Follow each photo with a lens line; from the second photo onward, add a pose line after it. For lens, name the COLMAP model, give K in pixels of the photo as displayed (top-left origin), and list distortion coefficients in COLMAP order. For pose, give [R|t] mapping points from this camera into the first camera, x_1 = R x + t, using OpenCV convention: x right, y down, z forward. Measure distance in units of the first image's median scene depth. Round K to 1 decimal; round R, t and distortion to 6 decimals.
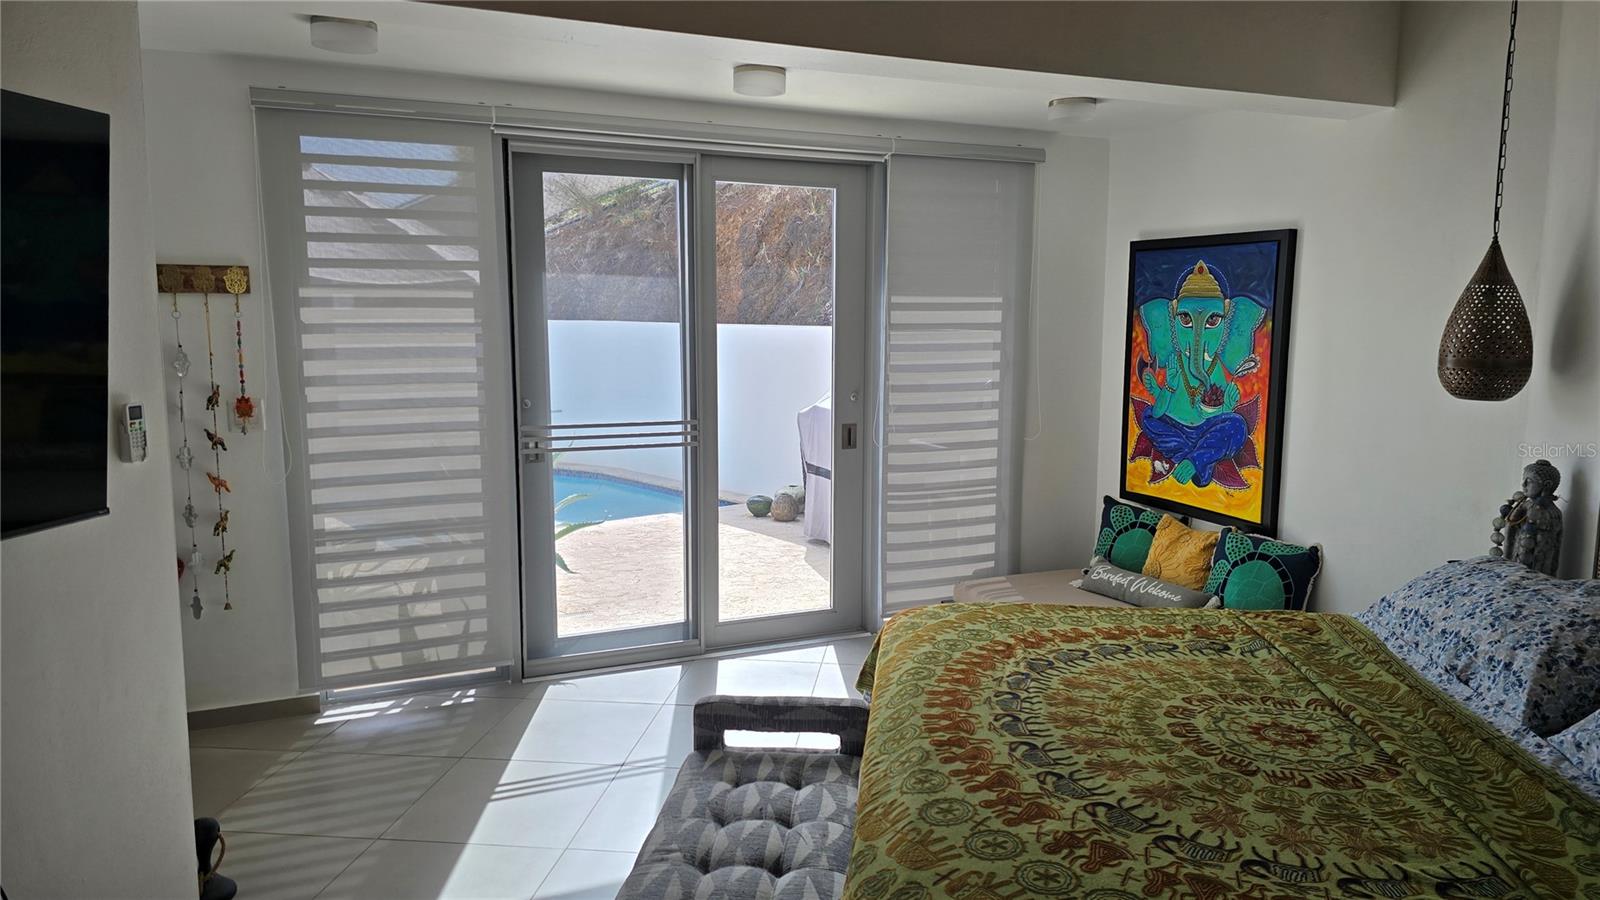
lens RADIAL K [[1072.1, 0, 812.4], [0, 1072.1, 455.1], [0, 0, 1]] dist [0.079691, -0.083721]
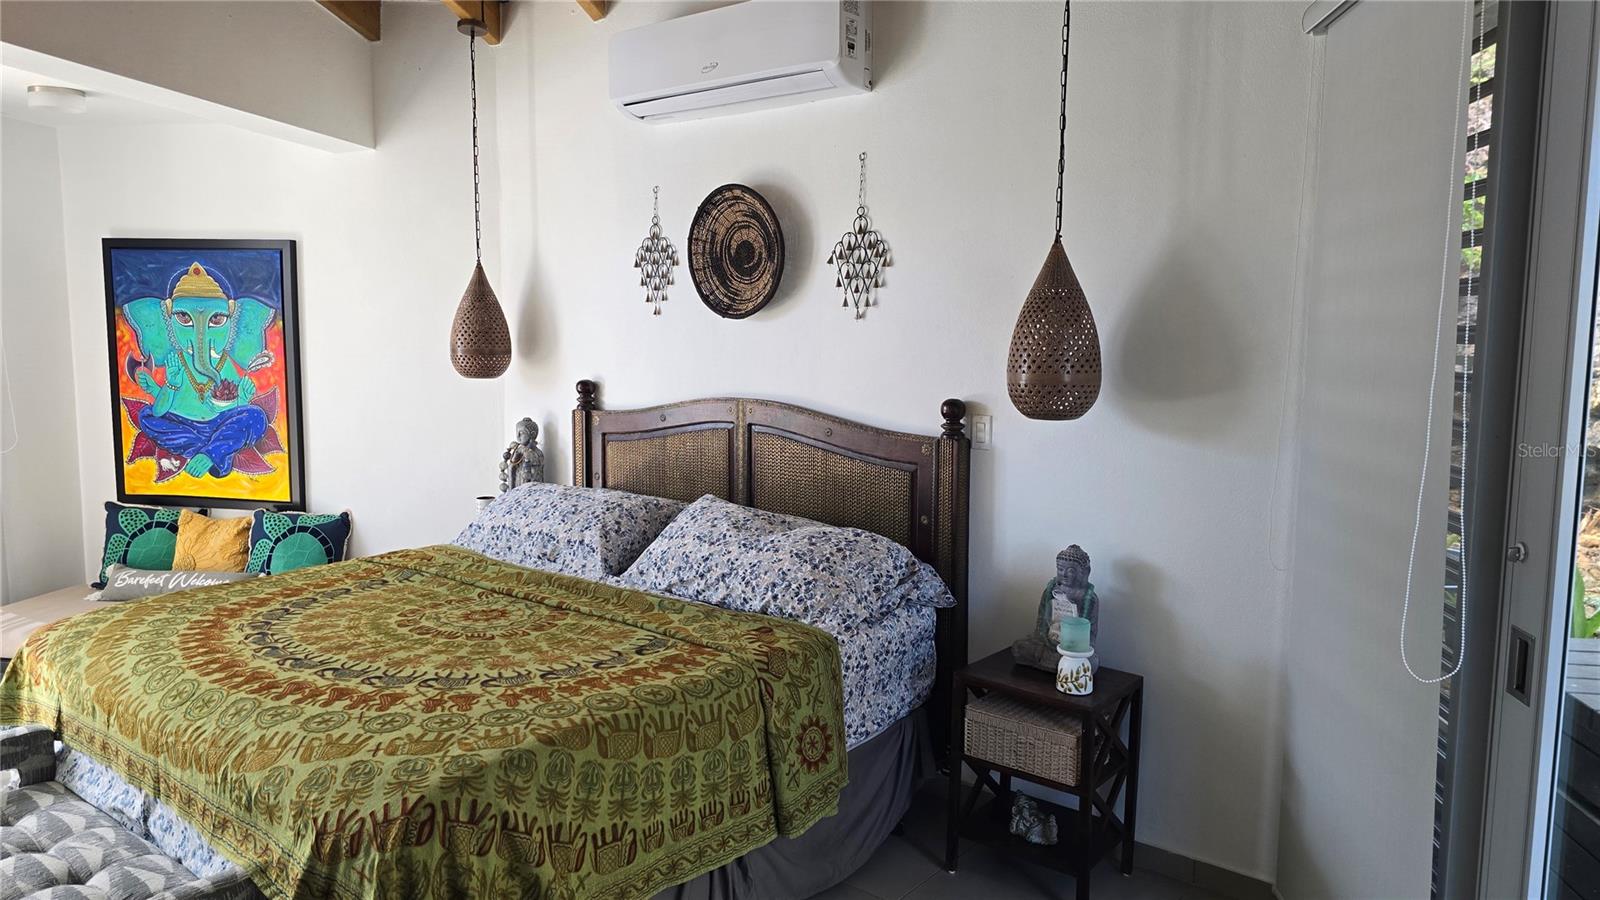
lens RADIAL K [[1072.1, 0, 798.8], [0, 1072.1, 437.1], [0, 0, 1]] dist [0.079691, -0.083721]
pose [[0.537014, -0.088458, 0.838922, -0.263657], [0.105010, 0.993761, 0.037565, 0.011276], [-0.837012, 0.067922, 0.542953, -0.054620]]
